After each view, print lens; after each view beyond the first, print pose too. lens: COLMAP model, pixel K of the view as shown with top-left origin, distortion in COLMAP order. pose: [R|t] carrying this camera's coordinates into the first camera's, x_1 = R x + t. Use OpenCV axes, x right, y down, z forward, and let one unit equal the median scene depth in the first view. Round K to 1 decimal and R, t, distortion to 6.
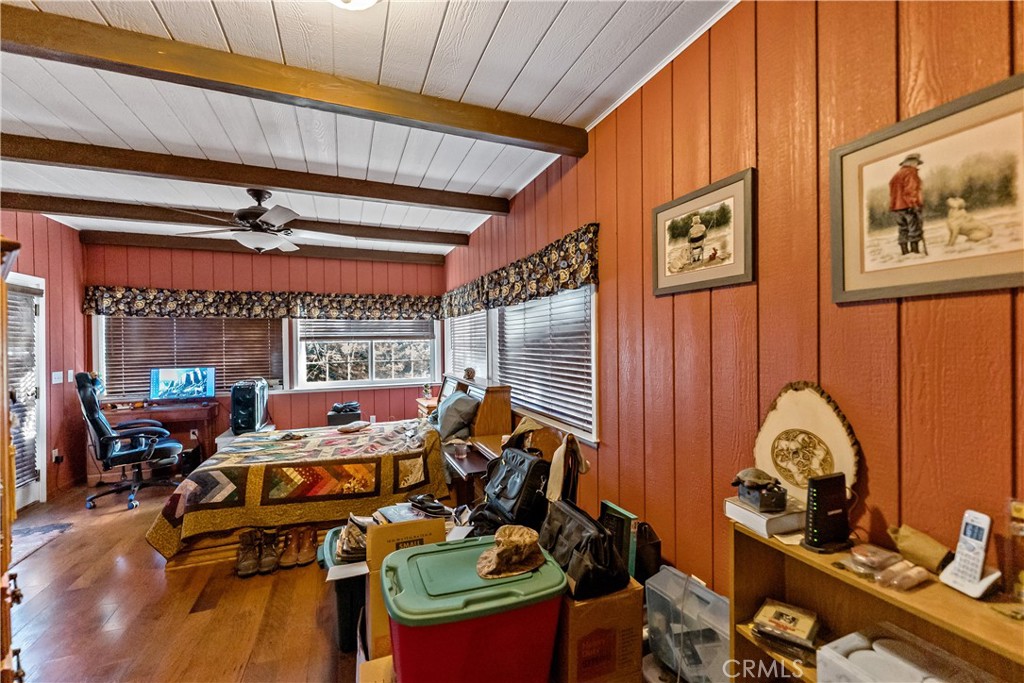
lens RADIAL K [[418.8, 0, 507.9], [0, 418.8, 341.6], [0, 0, 1]] dist [-0.000771, -0.000687]
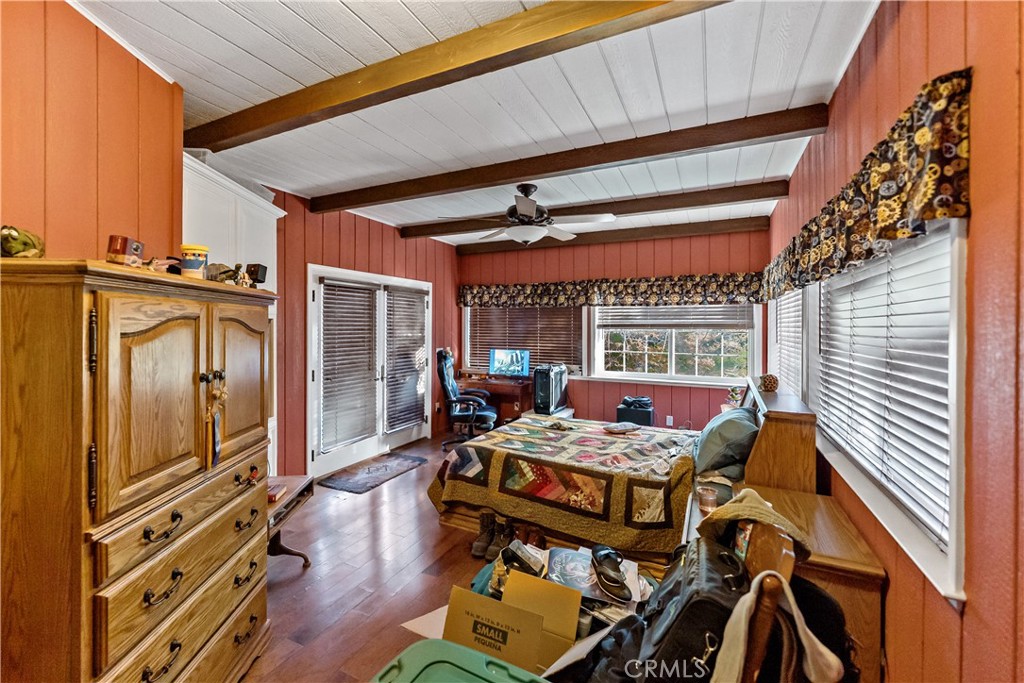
lens RADIAL K [[418.8, 0, 505.9], [0, 418.8, 326.1], [0, 0, 1]] dist [-0.000771, -0.000687]
pose [[0.667671, 0.014013, -0.744325, 0.130299], [-0.012684, 0.999892, 0.007447, -0.016540], [0.744349, 0.004469, 0.667776, 0.231488]]
